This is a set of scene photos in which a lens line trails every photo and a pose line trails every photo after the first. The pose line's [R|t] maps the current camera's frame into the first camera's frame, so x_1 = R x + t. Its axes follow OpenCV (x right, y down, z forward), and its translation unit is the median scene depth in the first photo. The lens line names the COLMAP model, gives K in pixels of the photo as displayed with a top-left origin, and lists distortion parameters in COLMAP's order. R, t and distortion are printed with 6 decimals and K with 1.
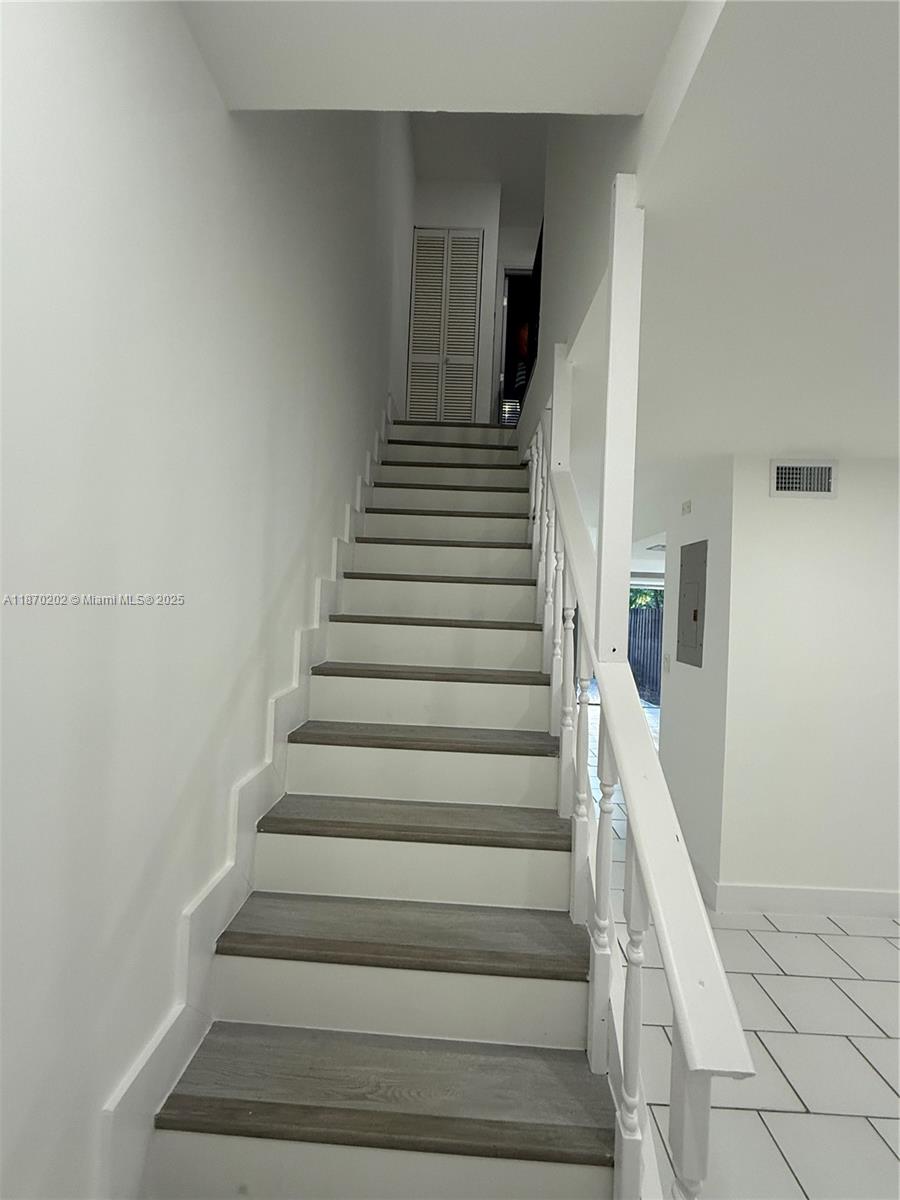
lens RADIAL K [[549.3, 0, 451.8], [0, 549.3, 599.7], [0, 0, 1]] dist [-0.001861, -0.000007]
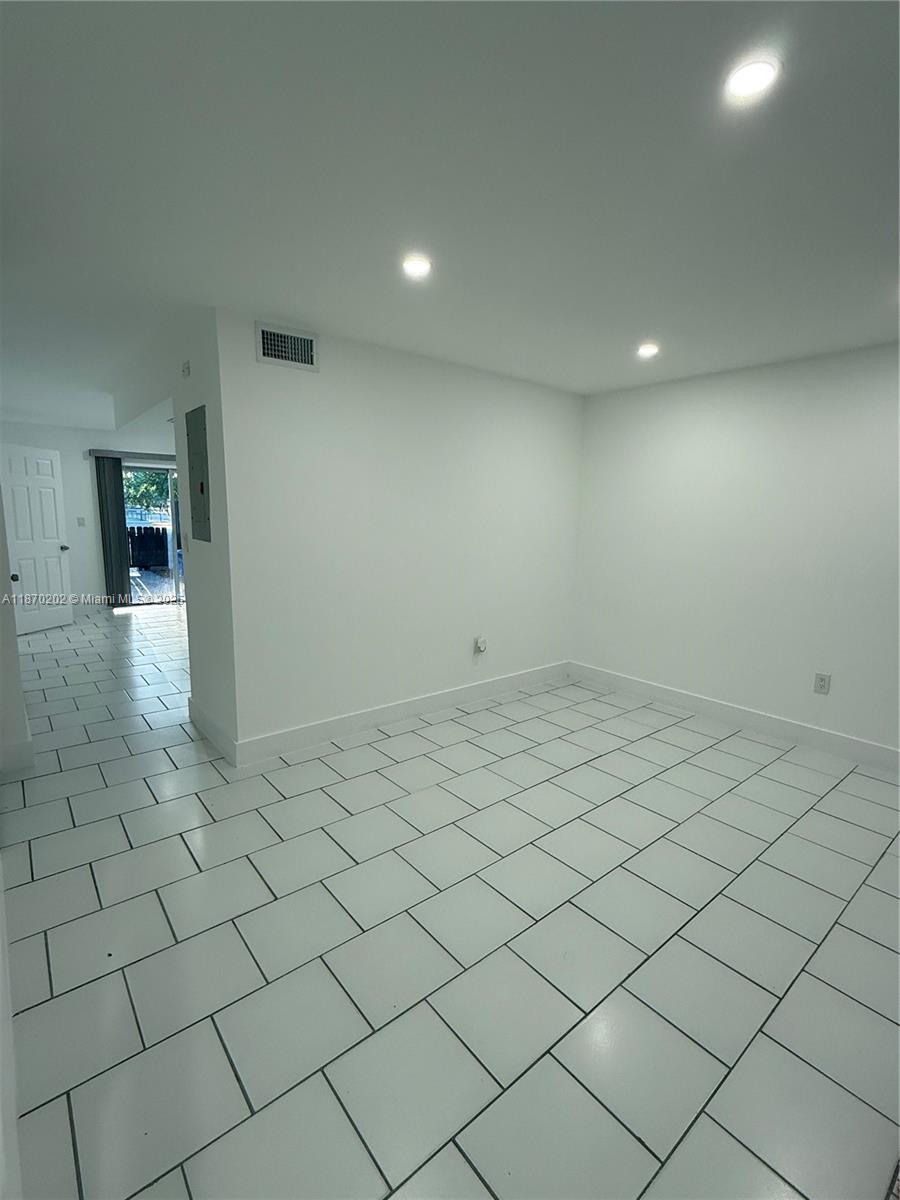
lens RADIAL K [[549.3, 0, 450.1], [0, 549.3, 599.7], [0, 0, 1]] dist [-0.001861, -0.000007]
pose [[0.762854, -0.132341, 0.632882, 0.162544], [0.013205, 0.981813, 0.189388, 0.050080], [-0.646436, -0.136118, 0.750728, -0.023826]]
